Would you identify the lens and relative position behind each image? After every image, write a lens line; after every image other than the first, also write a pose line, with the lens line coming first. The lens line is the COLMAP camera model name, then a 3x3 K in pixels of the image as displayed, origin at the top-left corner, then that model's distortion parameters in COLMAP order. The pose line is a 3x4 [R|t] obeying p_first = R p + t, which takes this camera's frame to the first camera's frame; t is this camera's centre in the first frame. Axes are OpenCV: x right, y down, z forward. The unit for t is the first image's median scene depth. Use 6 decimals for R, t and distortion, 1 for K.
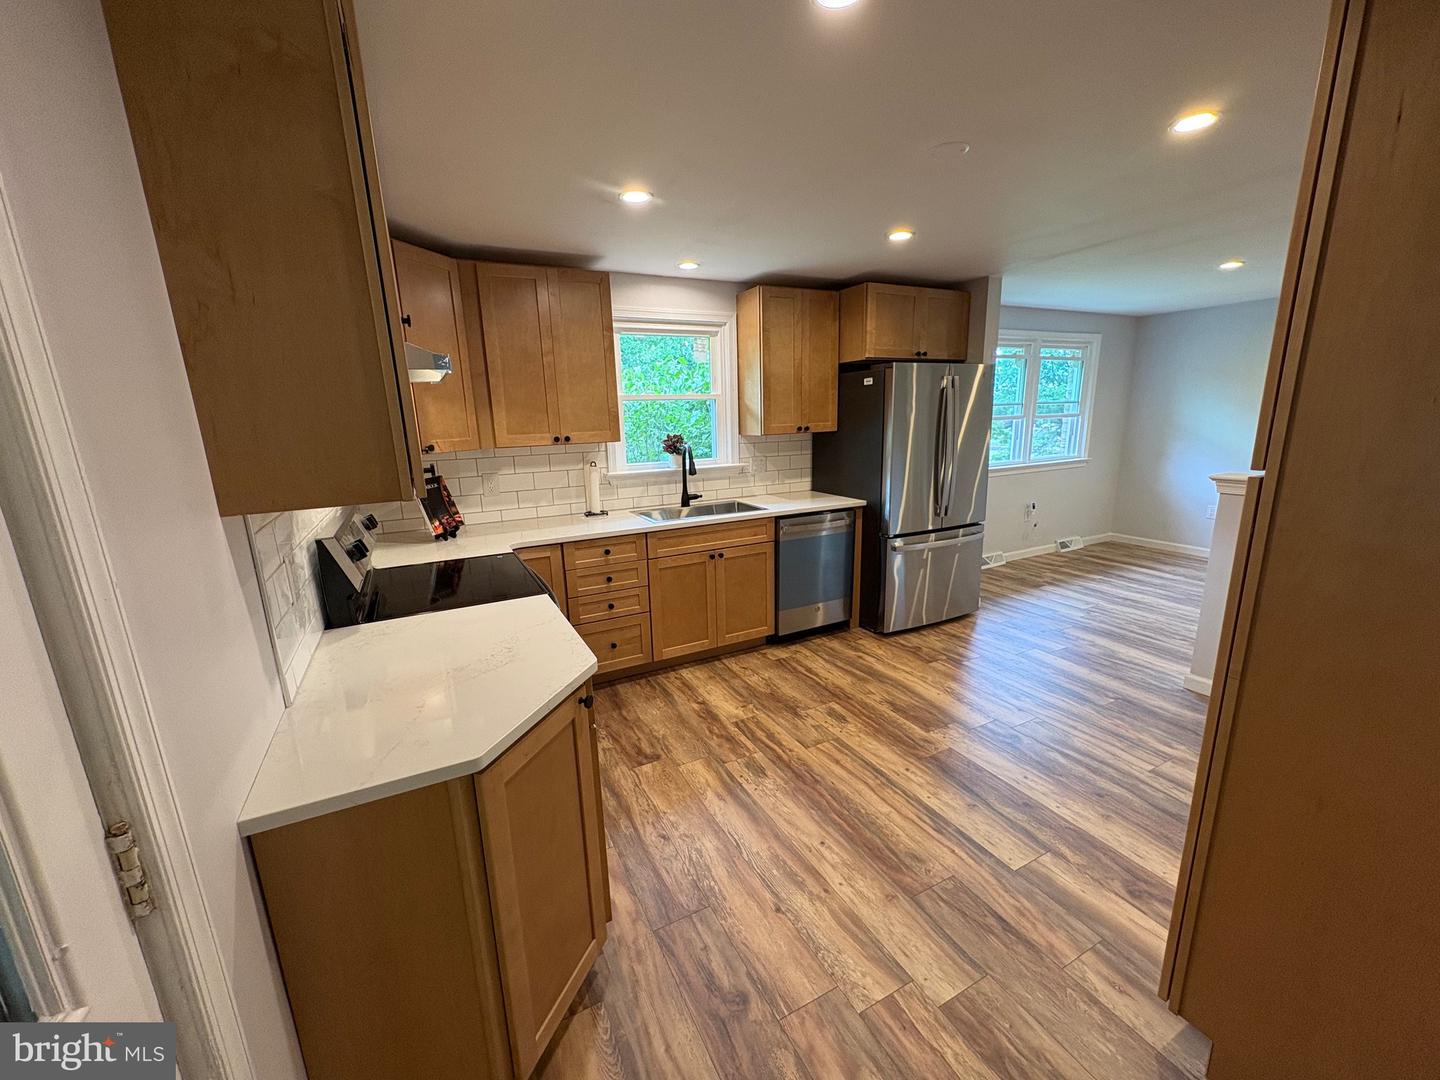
lens RADIAL K [[571.6, 0, 703.5], [0, 571.6, 539.5], [0, 0, 1]] dist [0.000688, 0.001111]
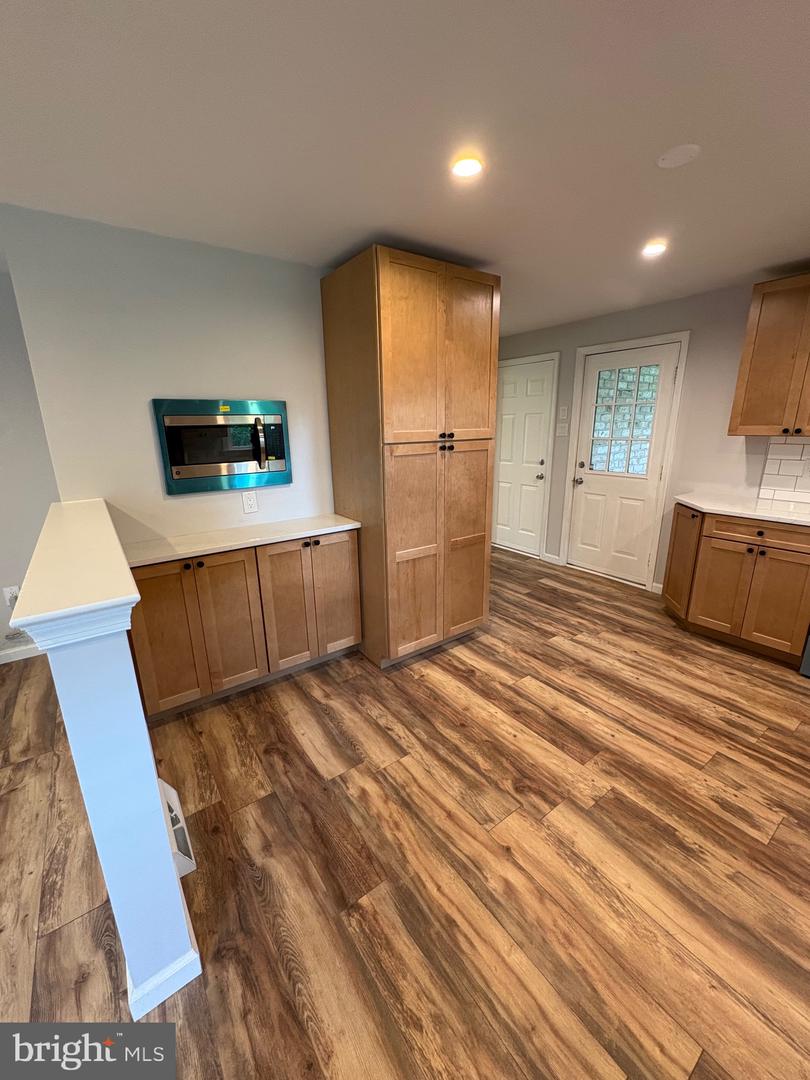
lens RADIAL K [[428.7, 0, 394.0], [0, 428.7, 525.7], [0, 0, 1]] dist [0.000688, 0.001111]
pose [[-0.988051, 0.075727, -0.134239, 0.790435], [0.009247, 0.898529, 0.438817, -0.315447], [0.153848, 0.432332, -0.888493, 1.375791]]
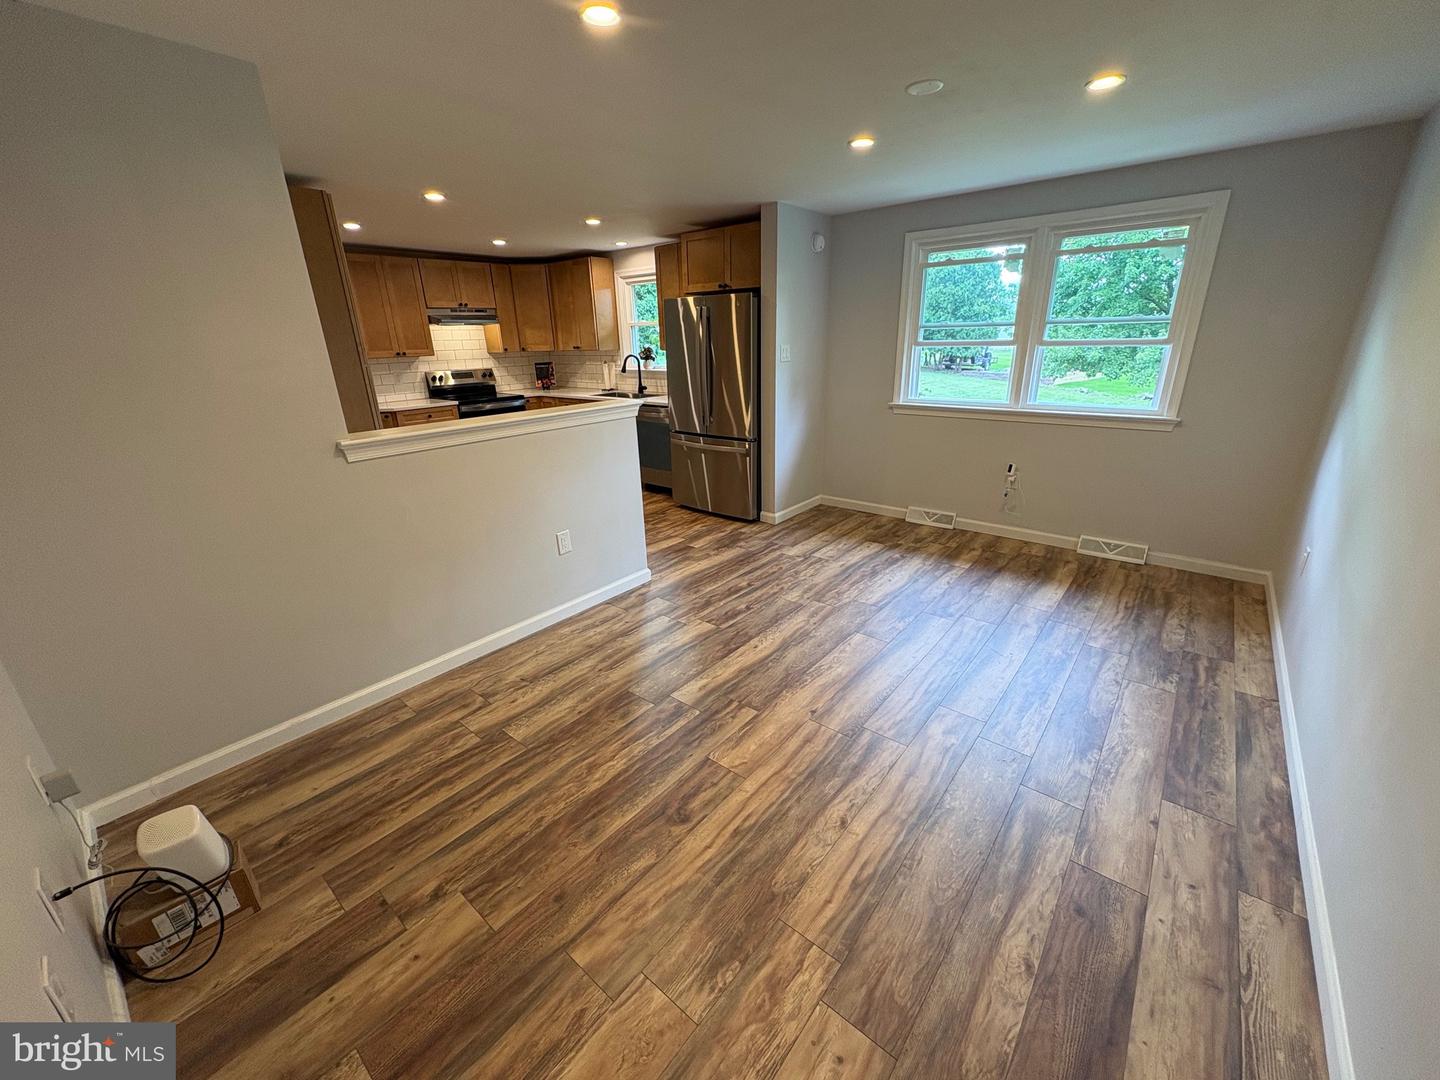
lens RADIAL K [[571.6, 0, 723.0], [0, 571.6, 540.1], [0, 0, 1]] dist [0.000688, 0.001111]
pose [[0.394441, 0.326367, -0.859012, 2.248043], [-0.183796, 0.943935, 0.274237, -0.214953], [0.900353, 0.049712, 0.432311, 0.729019]]
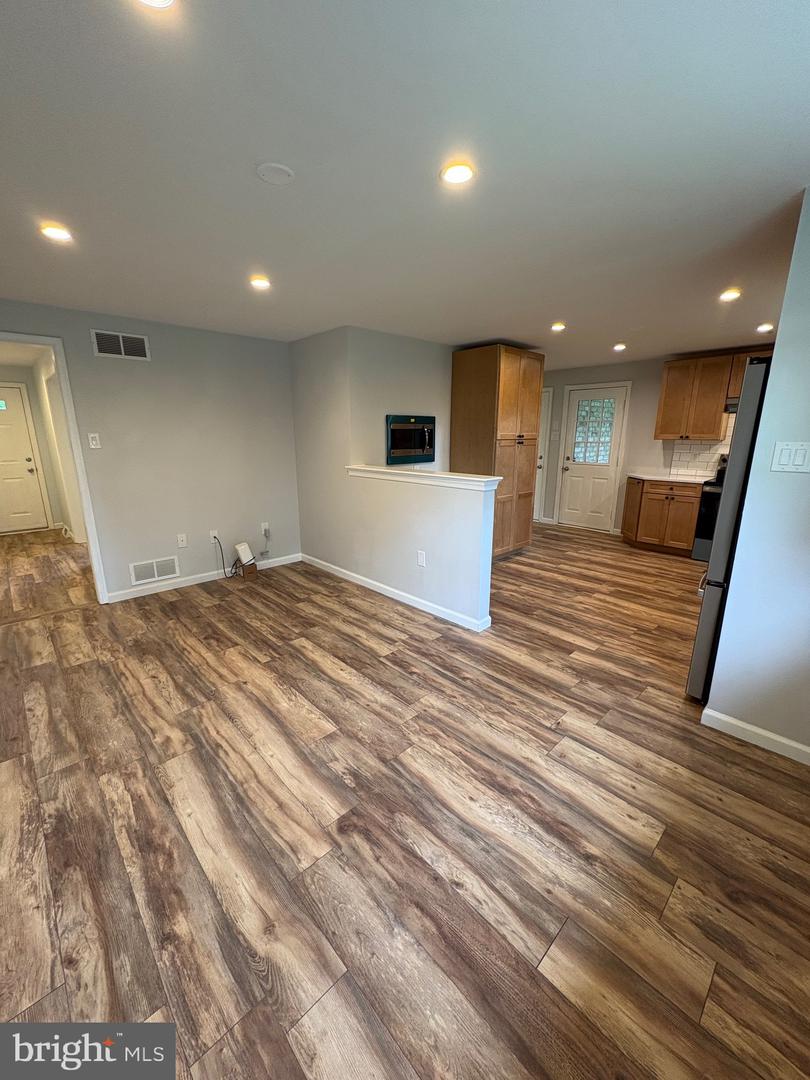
lens RADIAL K [[428.7, 0, 394.1], [0, 428.7, 522.3], [0, 0, 1]] dist [0.000688, 0.001111]
pose [[-0.961504, 0.082402, -0.262146, 1.528452], [-0.034021, 0.910945, 0.411123, -0.468579], [0.272678, 0.404215, -0.873073, 2.027815]]
